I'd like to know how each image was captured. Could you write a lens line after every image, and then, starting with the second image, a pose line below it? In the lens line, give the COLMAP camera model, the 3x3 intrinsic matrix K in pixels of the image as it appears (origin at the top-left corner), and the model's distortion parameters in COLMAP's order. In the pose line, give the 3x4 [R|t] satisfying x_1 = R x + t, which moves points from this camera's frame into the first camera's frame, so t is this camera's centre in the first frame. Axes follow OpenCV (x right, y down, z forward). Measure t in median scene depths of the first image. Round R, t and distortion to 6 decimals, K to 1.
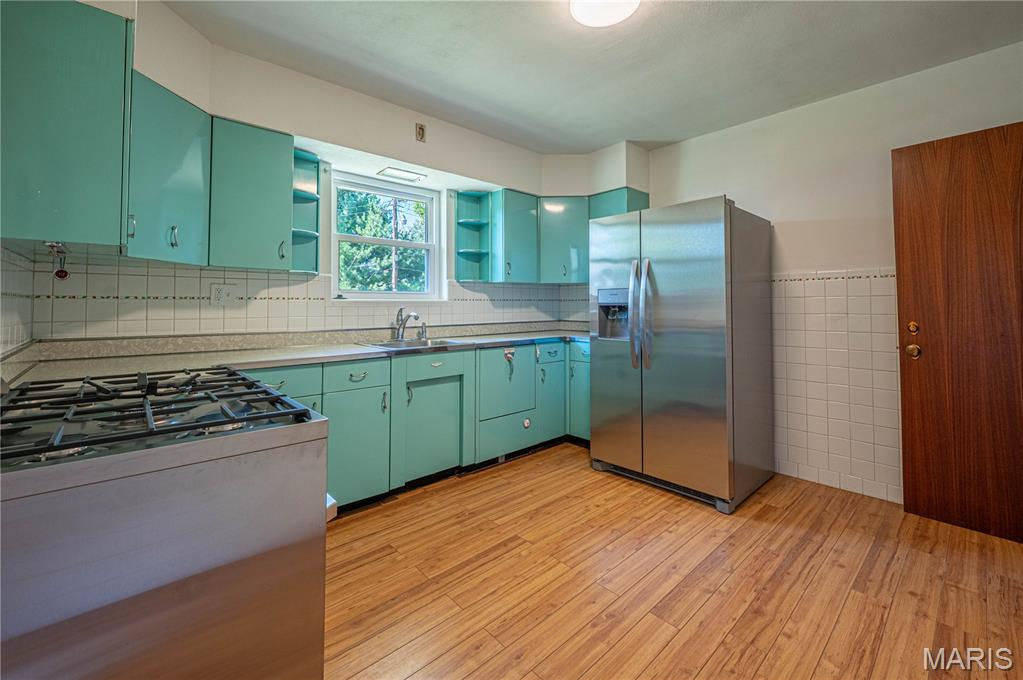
lens RADIAL K [[419.2, 0, 516.4], [0, 419.2, 295.1], [0, 0, 1]] dist [-0.002813, -0.000130]
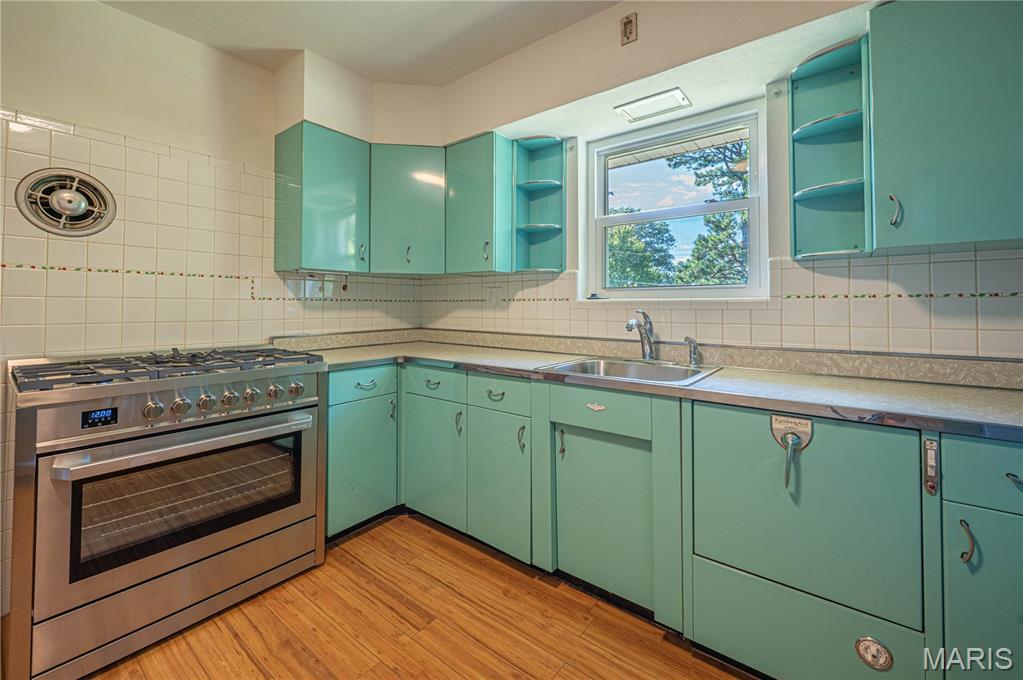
lens RADIAL K [[419.2, 0, 520.3], [0, 419.2, 298.4], [0, 0, 1]] dist [-0.002813, -0.000130]
pose [[0.170784, -0.019416, -0.985117, 0.412970], [0.018475, 0.999693, -0.016500, 0.021634], [0.985135, -0.015382, 0.171090, 0.868721]]
